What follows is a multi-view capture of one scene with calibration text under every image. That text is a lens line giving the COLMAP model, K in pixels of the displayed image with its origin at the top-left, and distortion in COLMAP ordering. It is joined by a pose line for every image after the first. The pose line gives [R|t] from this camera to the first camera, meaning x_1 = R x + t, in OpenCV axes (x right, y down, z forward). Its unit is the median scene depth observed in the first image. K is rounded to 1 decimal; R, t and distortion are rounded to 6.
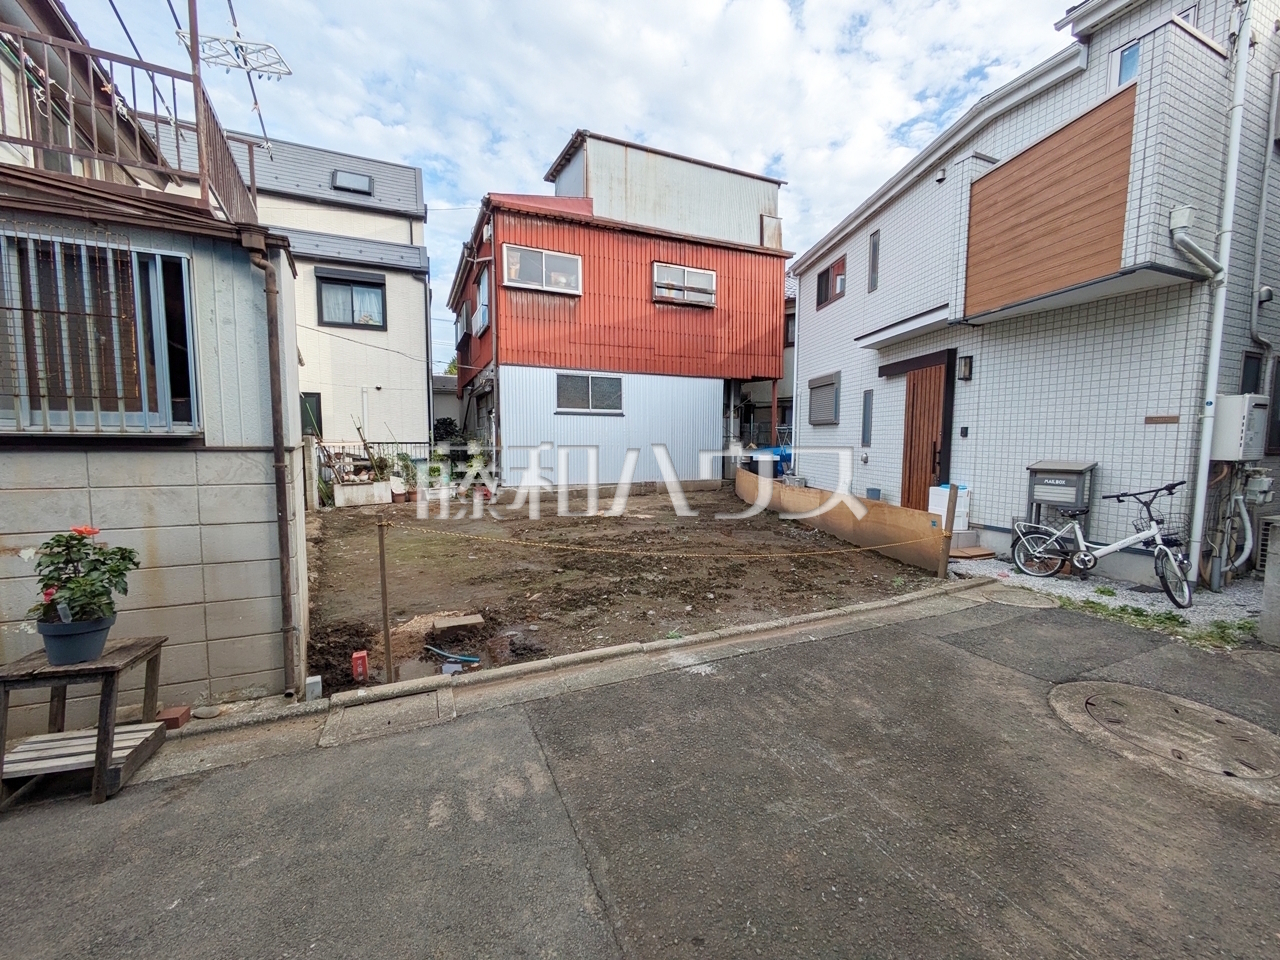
lens RADIAL K [[517.3, 0, 642.8], [0, 517.3, 479.3], [0, 0, 1]] dist [0.001085, 0.001214]
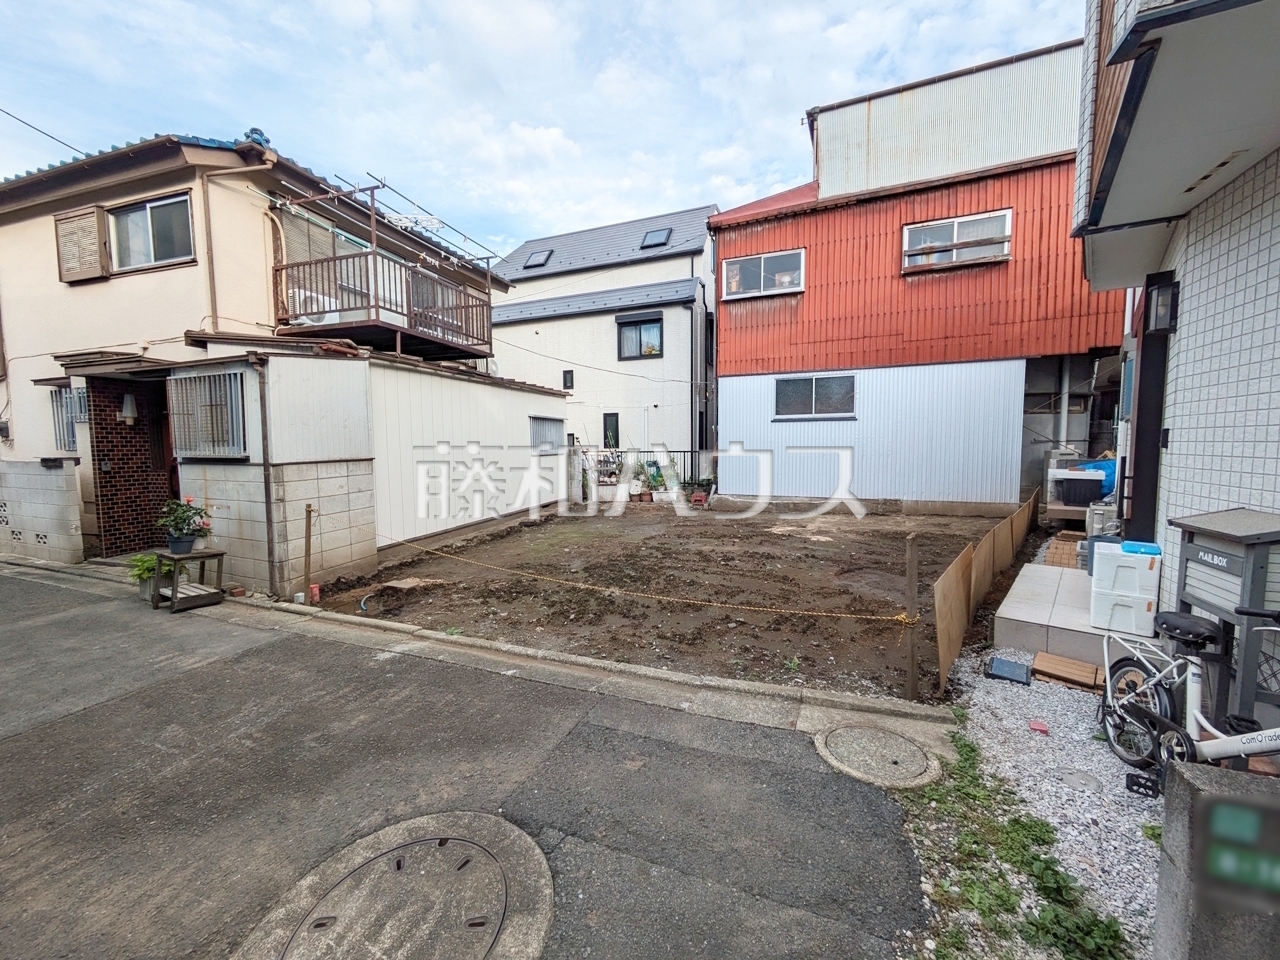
lens RADIAL K [[517.3, 0, 631.8], [0, 517.3, 479.9], [0, 0, 1]] dist [0.001085, 0.001214]
pose [[0.669658, 0.040993, -0.741537, 0.757184], [-0.045150, 0.998876, 0.014446, -0.042992], [0.741296, 0.023807, 0.670756, 0.343513]]
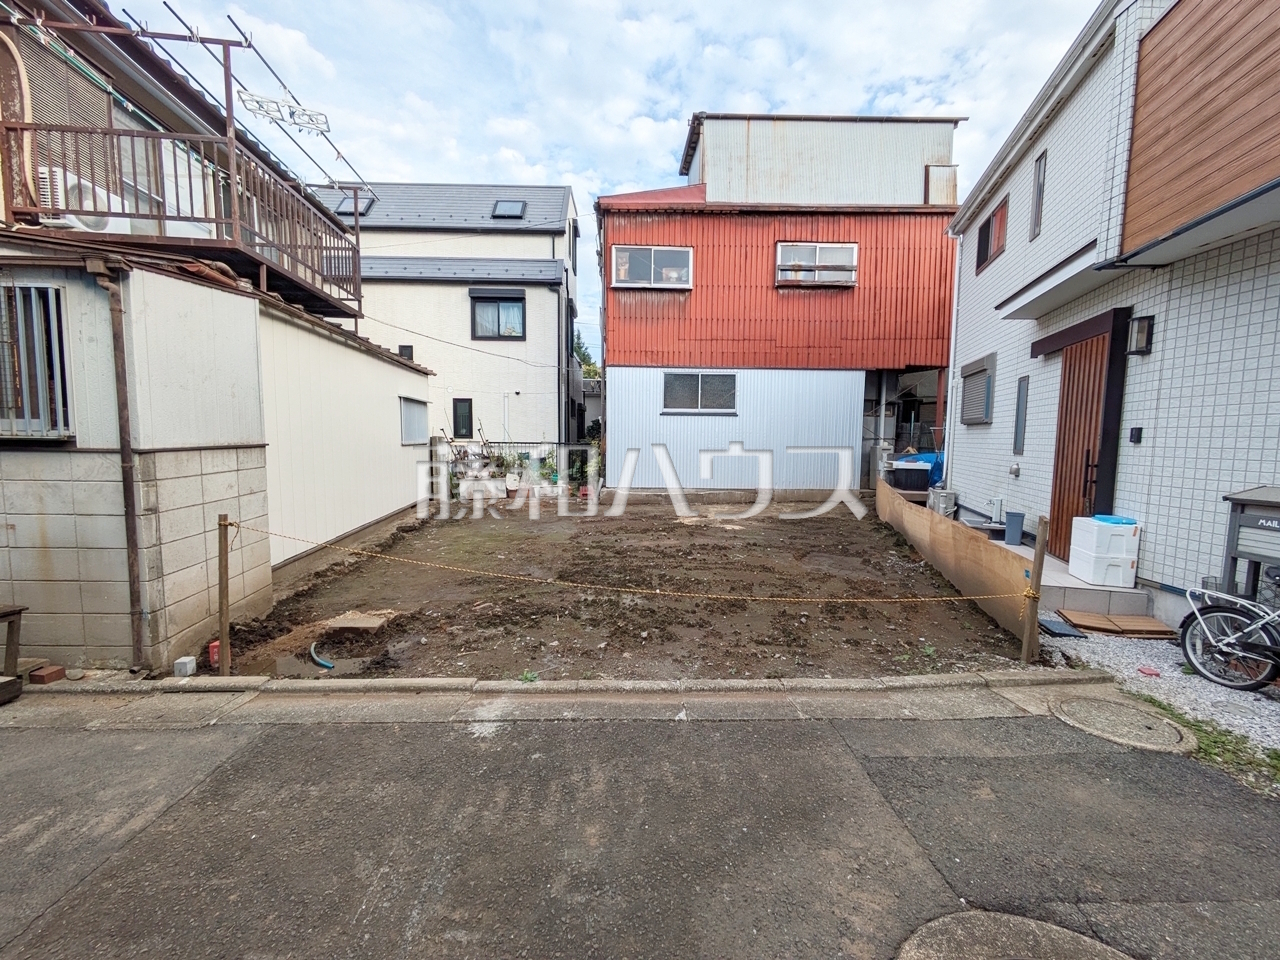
lens RADIAL K [[517.3, 0, 638.0], [0, 517.3, 480.1], [0, 0, 1]] dist [0.001085, 0.001214]
pose [[0.918854, 0.037317, -0.392830, 0.358326], [-0.036875, 0.999282, 0.008674, -0.021896], [0.392872, 0.006516, 0.919570, 0.192662]]
